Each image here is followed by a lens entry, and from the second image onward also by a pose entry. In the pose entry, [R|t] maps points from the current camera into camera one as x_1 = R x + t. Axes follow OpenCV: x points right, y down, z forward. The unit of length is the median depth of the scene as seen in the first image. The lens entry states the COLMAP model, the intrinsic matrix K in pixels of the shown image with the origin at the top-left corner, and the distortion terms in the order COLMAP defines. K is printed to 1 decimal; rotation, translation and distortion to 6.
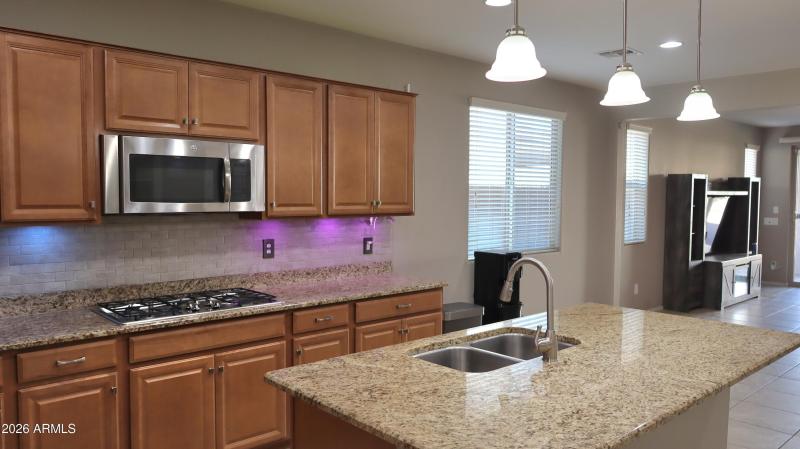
lens RADIAL K [[584.4, 0, 404.3], [0, 584.4, 226.7], [0, 0, 1]] dist [-0.001511, -0.006978]
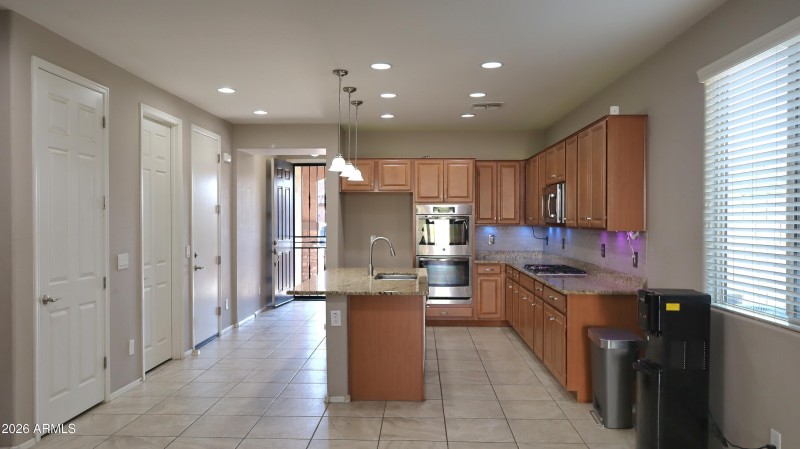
lens RADIAL K [[584.4, 0, 400.3], [0, 584.4, 224.0], [0, 0, 1]] dist [-0.001511, -0.006978]
pose [[-0.689570, -0.001524, -0.724217, 1.284092], [-0.049001, 0.997804, 0.044556, -0.074585], [0.722559, 0.066212, -0.688131, 1.808710]]
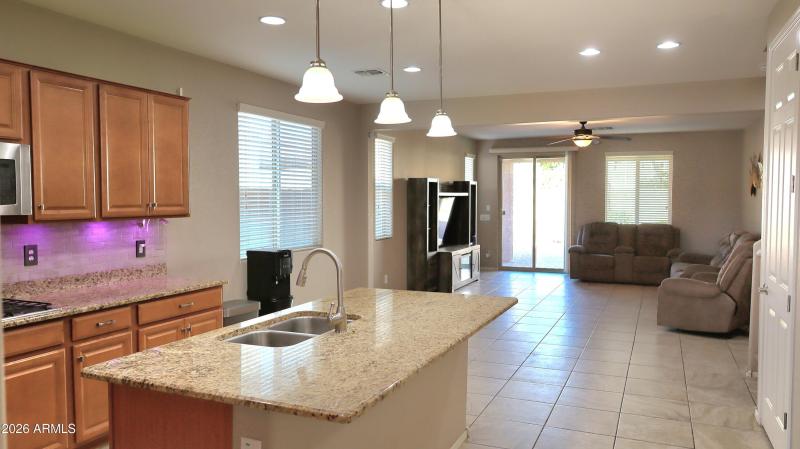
lens RADIAL K [[584.4, 0, 398.2], [0, 584.4, 226.0], [0, 0, 1]] dist [-0.001511, -0.006978]
pose [[0.913571, -0.026242, 0.405831, -0.081822], [0.028582, 0.999591, 0.000295, 0.008327], [-0.405673, 0.011330, 0.913948, -0.099331]]
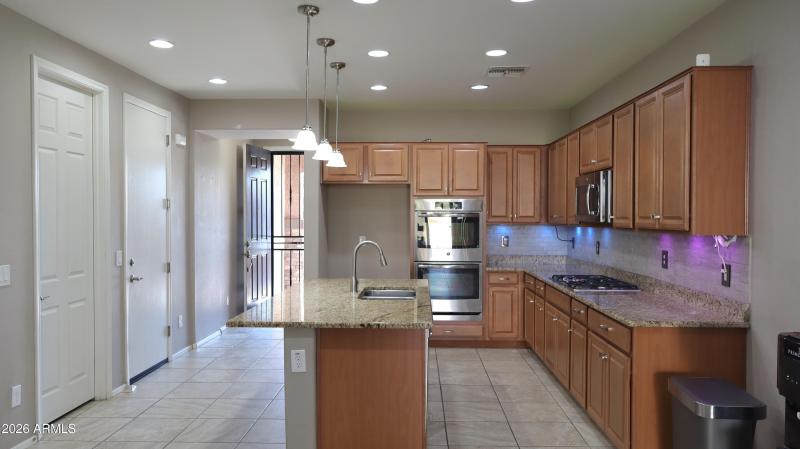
lens RADIAL K [[584.4, 0, 399.7], [0, 584.4, 224.1], [0, 0, 1]] dist [-0.001511, -0.006978]
pose [[-0.687217, 0.000942, -0.726451, 0.984325], [-0.051312, 0.997439, 0.049833, -0.062106], [0.724637, 0.071522, -0.685409, 1.535518]]
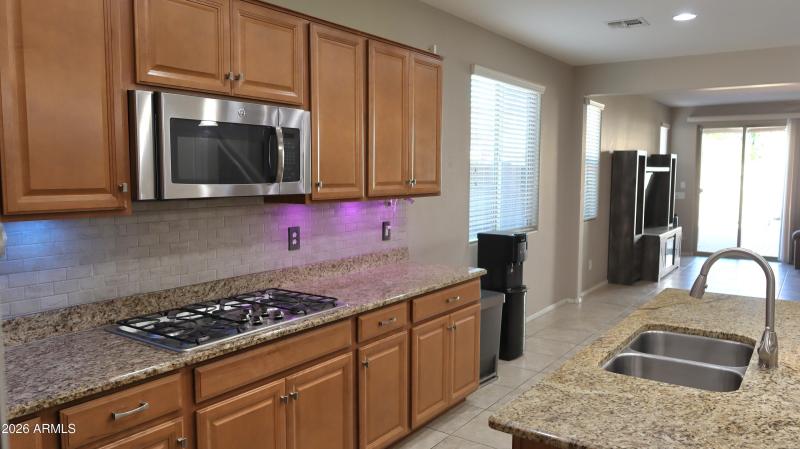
lens RADIAL K [[584.4, 0, 398.5], [0, 584.4, 225.2], [0, 0, 1]] dist [-0.001511, -0.006978]
pose [[0.976221, -0.021738, 0.215683, -0.296347], [0.013413, 0.999110, 0.039984, -0.013207], [-0.216360, -0.036141, 0.975645, 0.183643]]
